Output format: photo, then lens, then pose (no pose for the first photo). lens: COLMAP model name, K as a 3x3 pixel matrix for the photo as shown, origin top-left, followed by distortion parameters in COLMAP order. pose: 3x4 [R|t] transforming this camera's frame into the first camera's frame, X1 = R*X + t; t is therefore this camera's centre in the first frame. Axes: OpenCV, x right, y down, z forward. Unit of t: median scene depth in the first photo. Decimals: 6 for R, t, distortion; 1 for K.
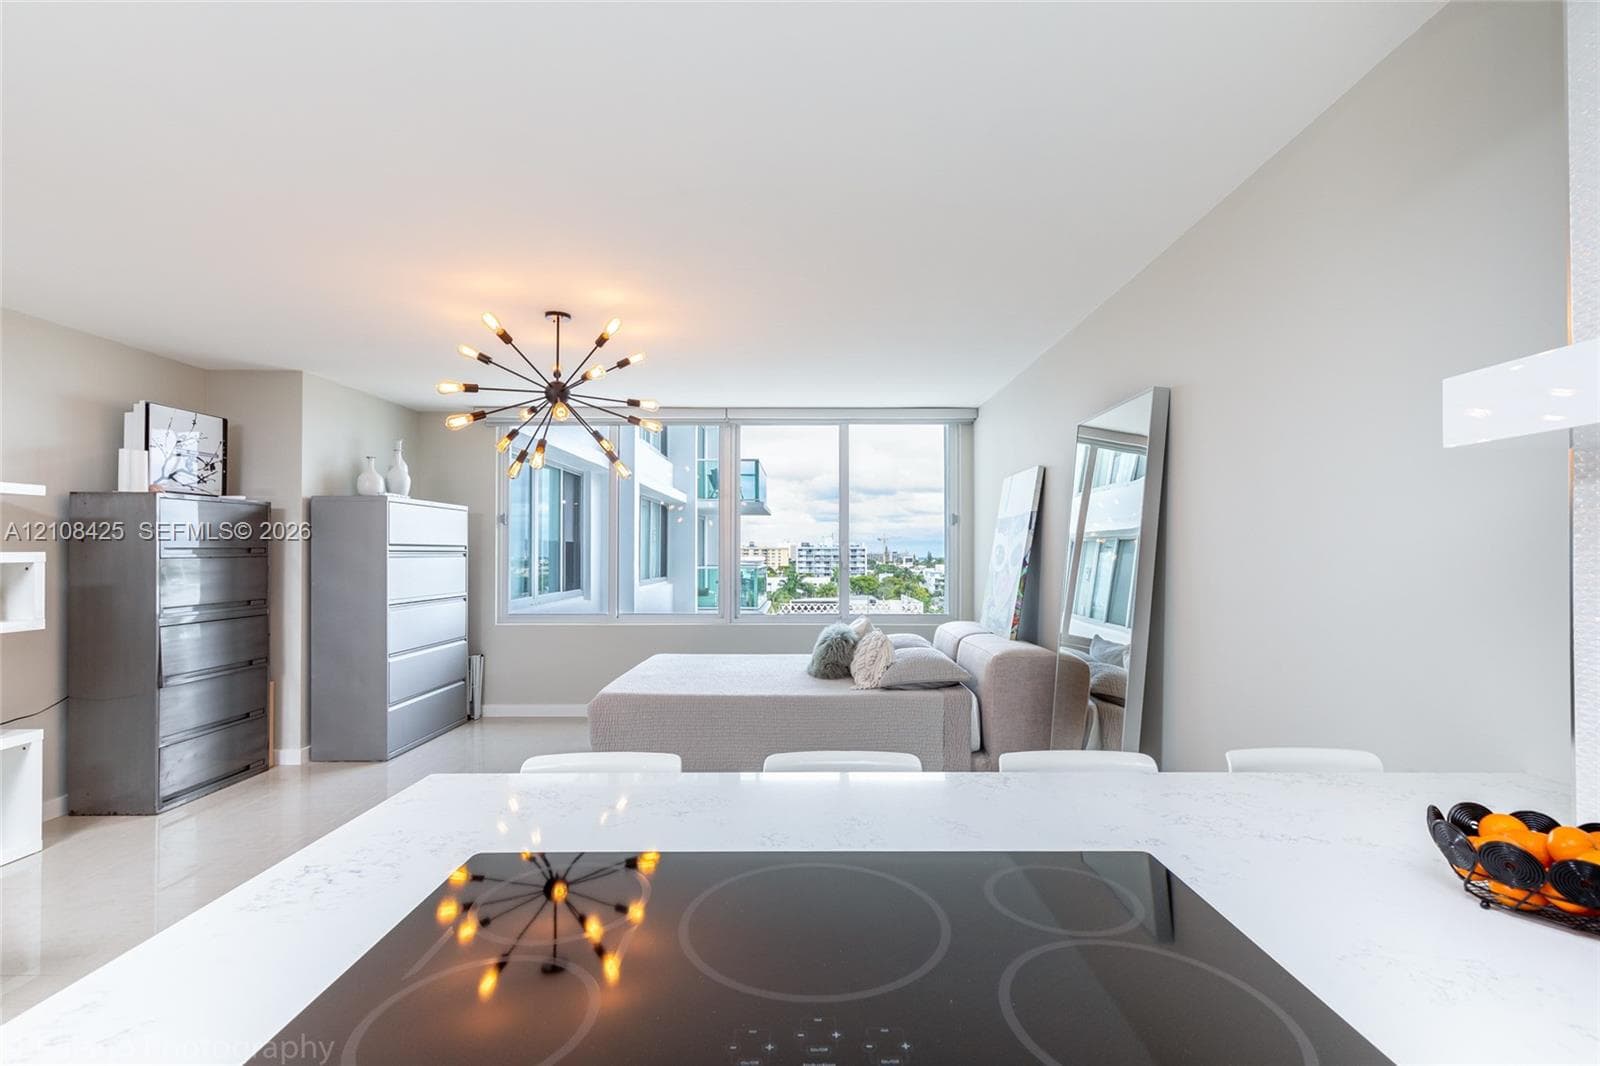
lens RADIAL K [[733.4, 0, 809.2], [0, 733.4, 549.0], [0, 0, 1]] dist [0.014559, -0.000797]
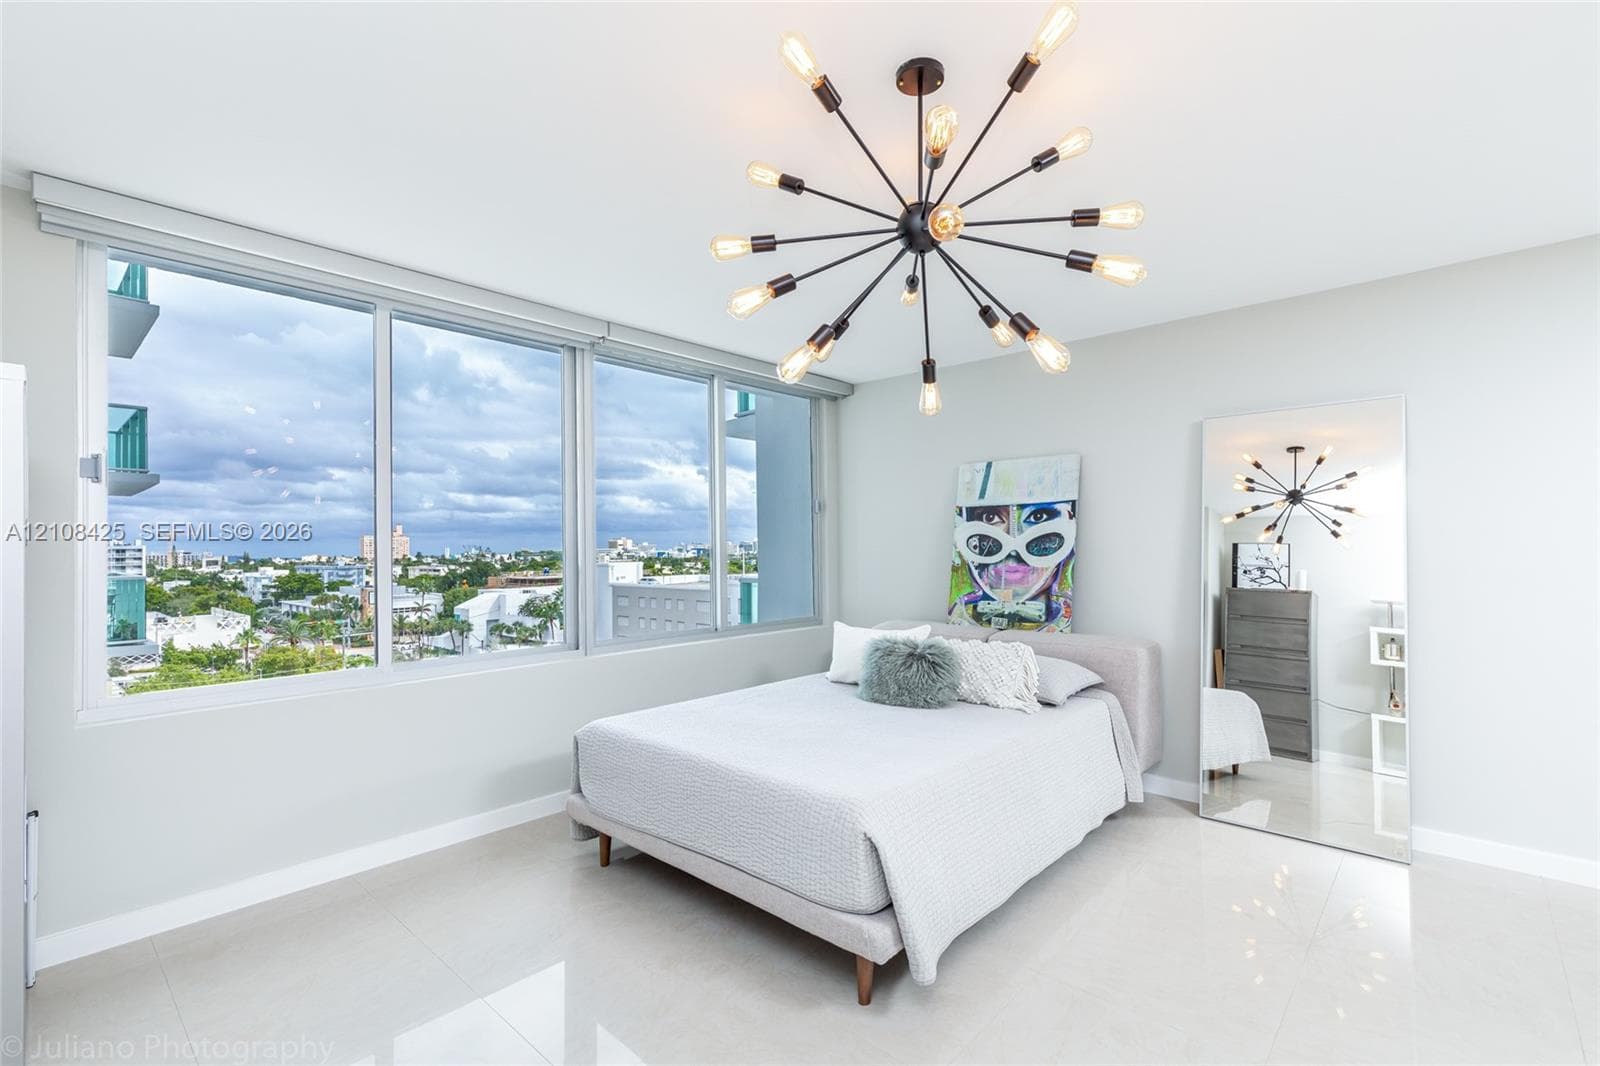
lens RADIAL K [[724.8, 0, 810.7], [0, 724.8, 541.5], [0, 0, 1]] dist [0.013956, -0.000664]
pose [[0.669780, -0.002300, 0.742556, -0.680715], [0.007350, 0.999967, -0.003533, 0.005491], [-0.742523, 0.007824, 0.669774, 0.617502]]
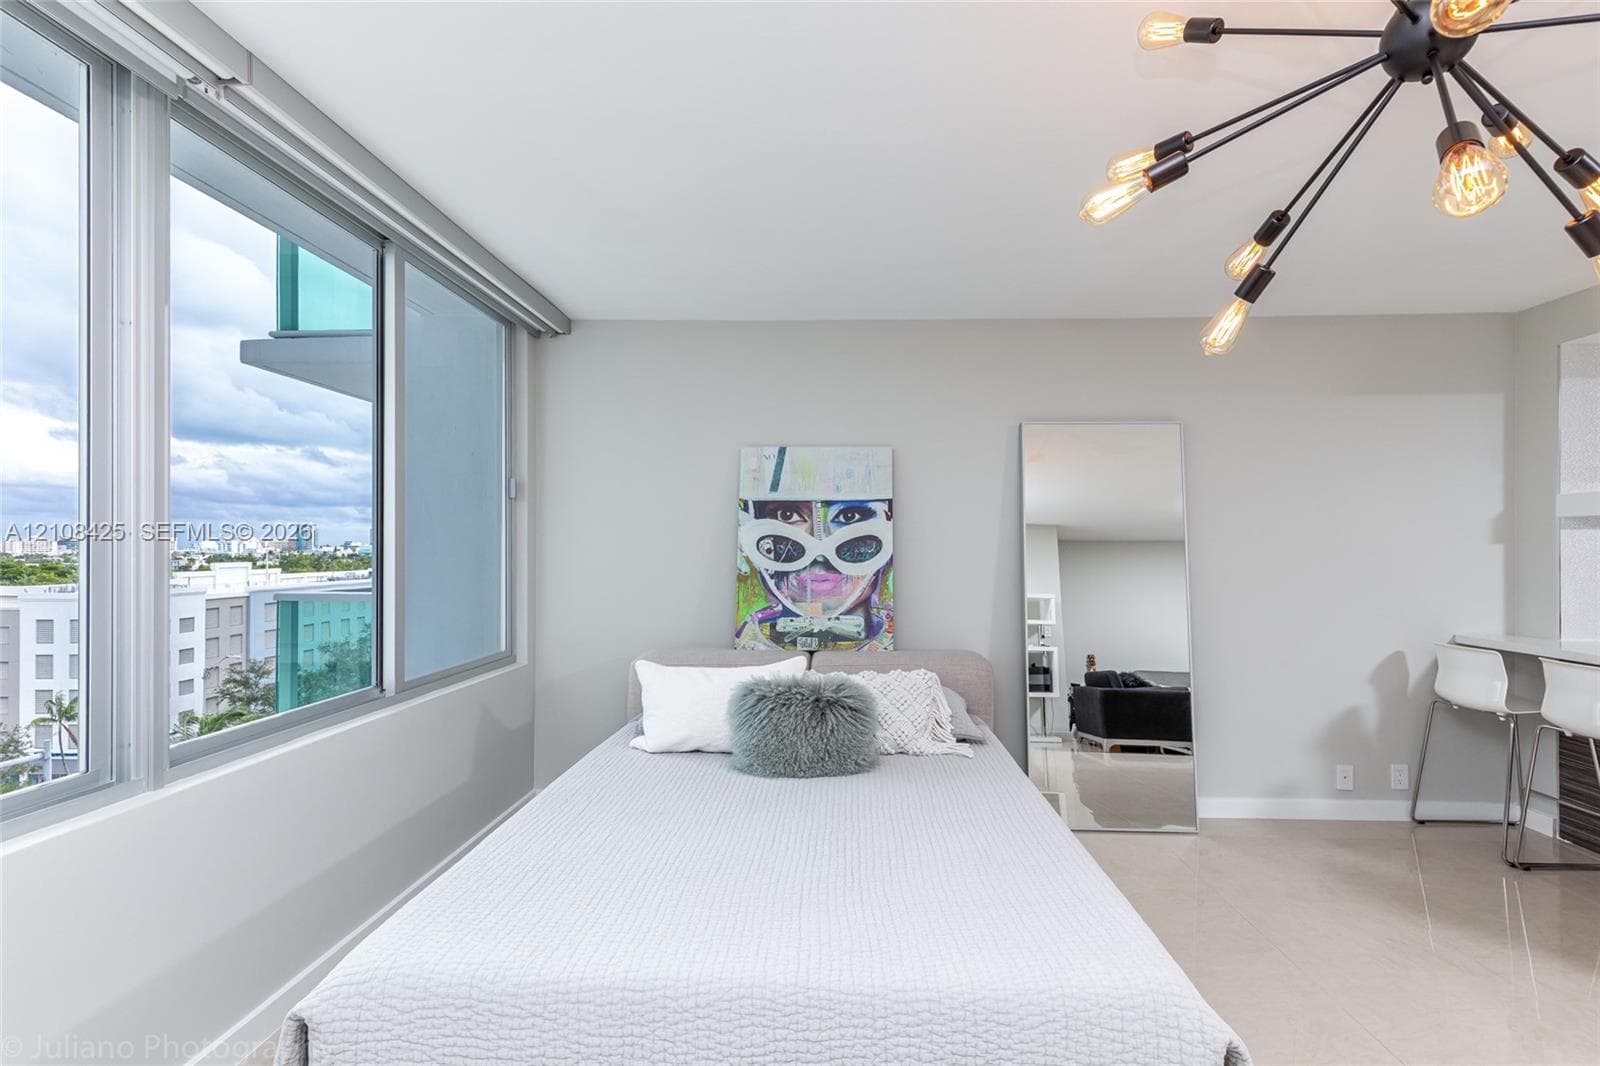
lens RADIAL K [[733.4, 0, 809.2], [0, 733.4, 549.0], [0, 0, 1]] dist [0.014559, -0.000797]
pose [[0.031784, -0.005350, 0.999480, -0.575583], [-0.007546, 0.999956, 0.005592, 0.003949], [-0.999466, -0.007720, 0.031742, 1.166827]]
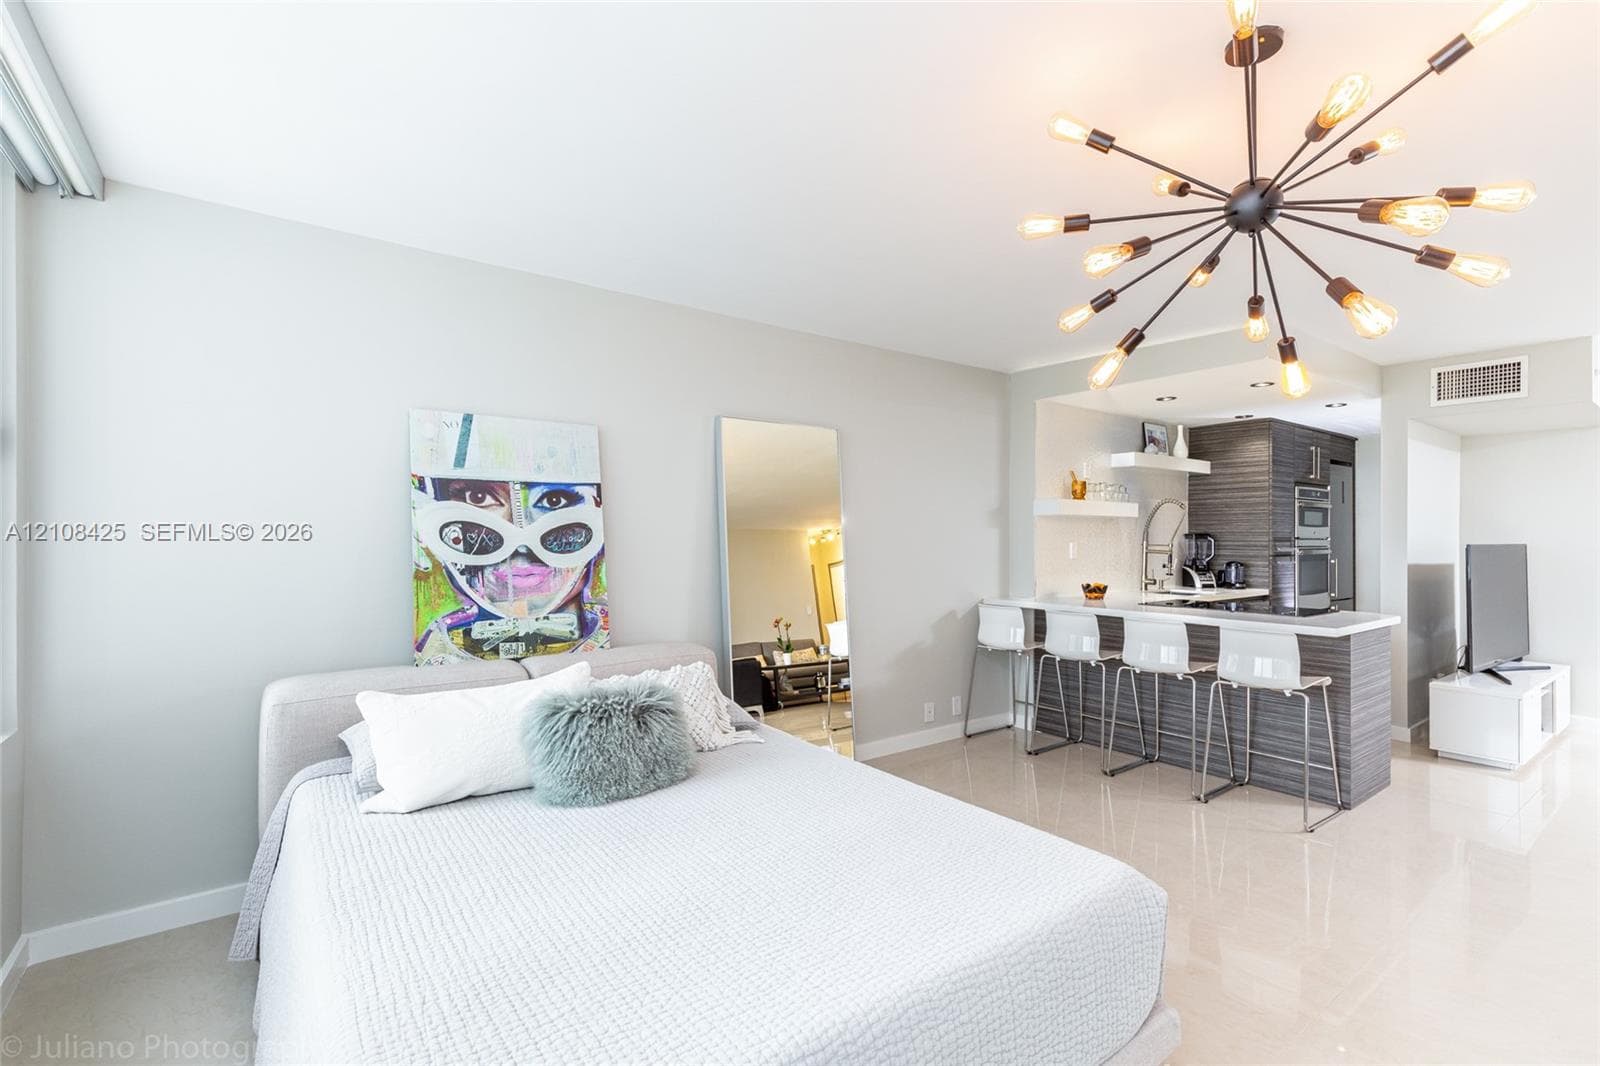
lens RADIAL K [[745.3, 0, 807.4], [0, 745.3, 537.8], [0, 0, 1]] dist [0.015946, 0.000001]
pose [[-0.605165, -0.003839, 0.796091, -0.466390], [-0.006759, 0.999977, -0.000315, 0.007146], [-0.796071, -0.005571, -0.605178, 1.455566]]
